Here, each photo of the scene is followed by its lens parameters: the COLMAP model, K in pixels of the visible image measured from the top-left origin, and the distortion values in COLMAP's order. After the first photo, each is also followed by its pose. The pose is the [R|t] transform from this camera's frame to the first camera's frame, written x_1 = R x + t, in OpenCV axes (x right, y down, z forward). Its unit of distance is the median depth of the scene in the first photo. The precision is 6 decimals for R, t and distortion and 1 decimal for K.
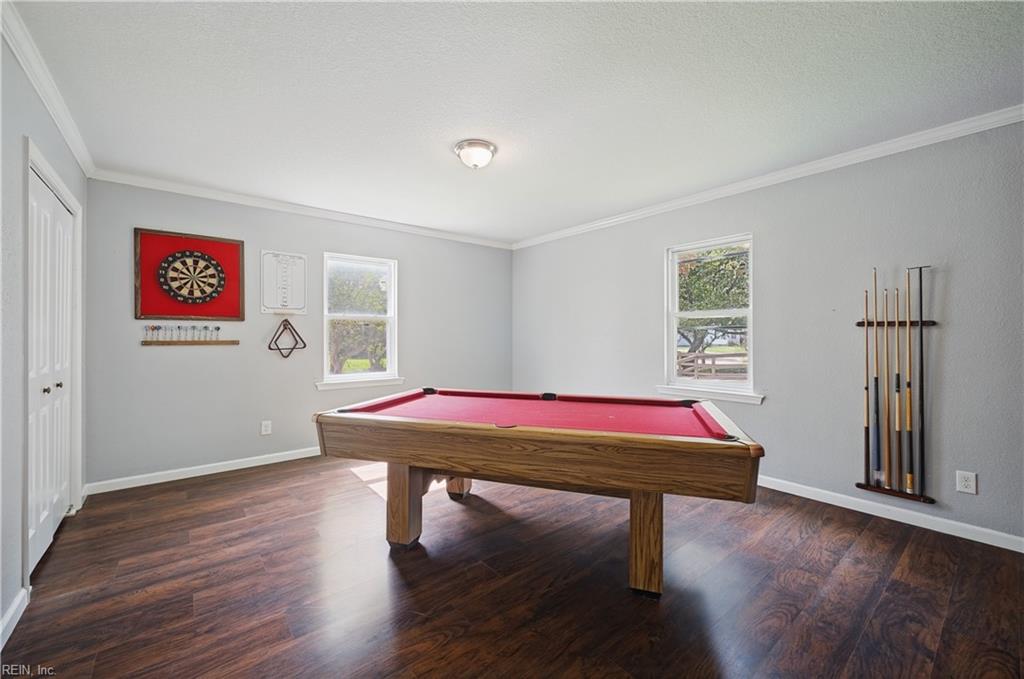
lens RADIAL K [[408.5, 0, 511.8], [0, 408.5, 335.7], [0, 0, 1]] dist [-0.006072, 0.001746]
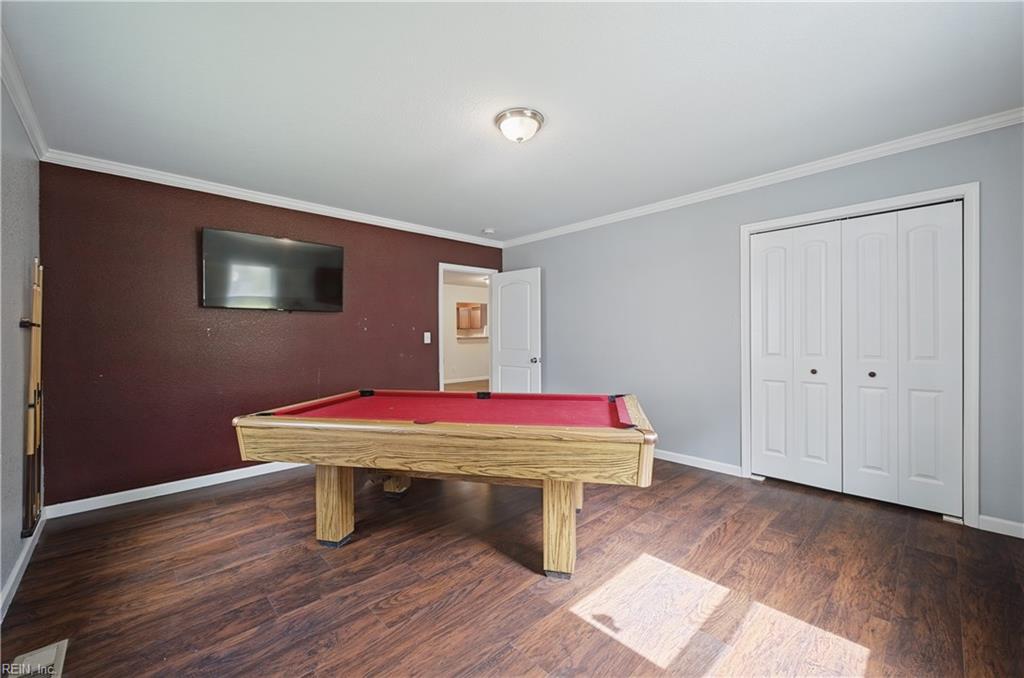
lens RADIAL K [[408.5, 0, 512.4], [0, 408.5, 335.0], [0, 0, 1]] dist [-0.006072, 0.001746]
pose [[-0.997032, 0.008190, -0.076555, -0.002854], [0.008423, 0.999961, -0.002718, 0.001887], [0.076530, -0.003355, -0.997062, 1.860876]]
